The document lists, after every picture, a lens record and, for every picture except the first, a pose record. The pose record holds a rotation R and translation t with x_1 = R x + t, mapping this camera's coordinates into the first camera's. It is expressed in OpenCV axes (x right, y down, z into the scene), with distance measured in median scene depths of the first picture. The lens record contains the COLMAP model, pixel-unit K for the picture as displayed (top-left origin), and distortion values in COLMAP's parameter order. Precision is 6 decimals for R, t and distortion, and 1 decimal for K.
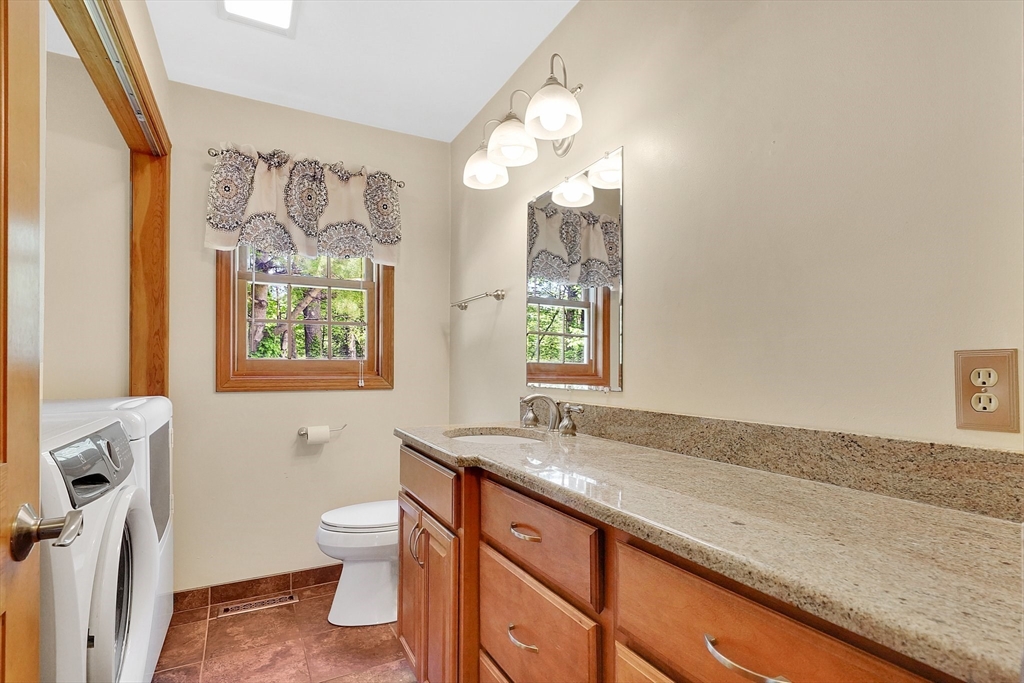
lens RADIAL K [[489.4, 0, 510.2], [0, 489.4, 364.9], [0, 0, 1]] dist [-0.000224, 0.000103]
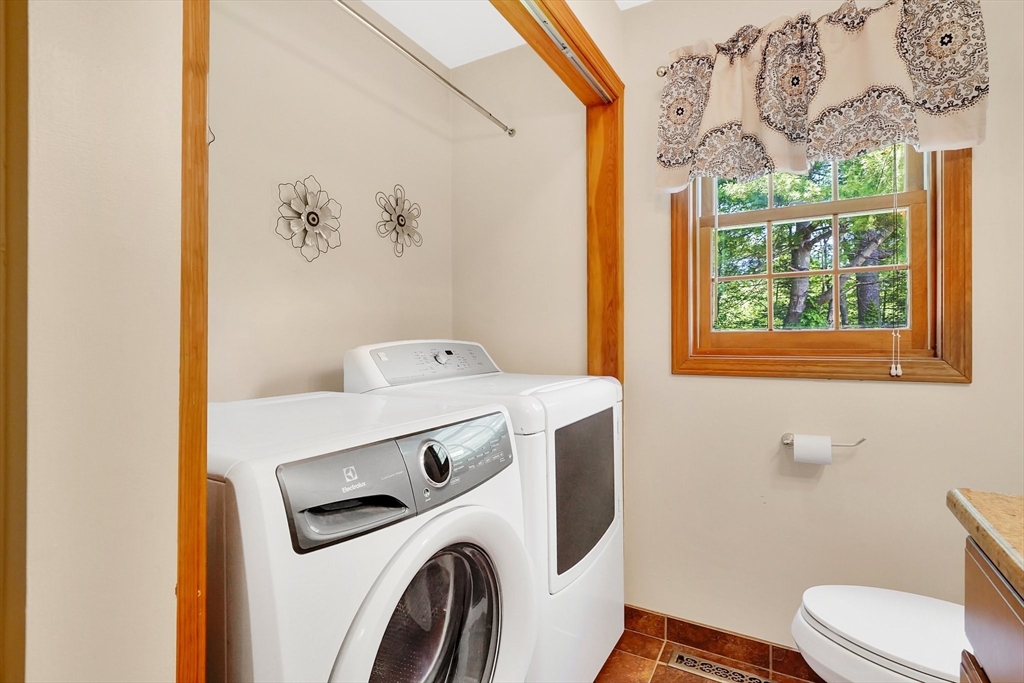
lens RADIAL K [[492.0, 0, 512.0], [0, 492.0, 341.5], [0, 0, 1]] dist [-0.004330, 0.001149]
pose [[0.526184, -0.003276, -0.850364, -0.057393], [0.009320, 0.999955, 0.001914, -0.001085], [0.850320, -0.008933, 0.526191, 0.347070]]
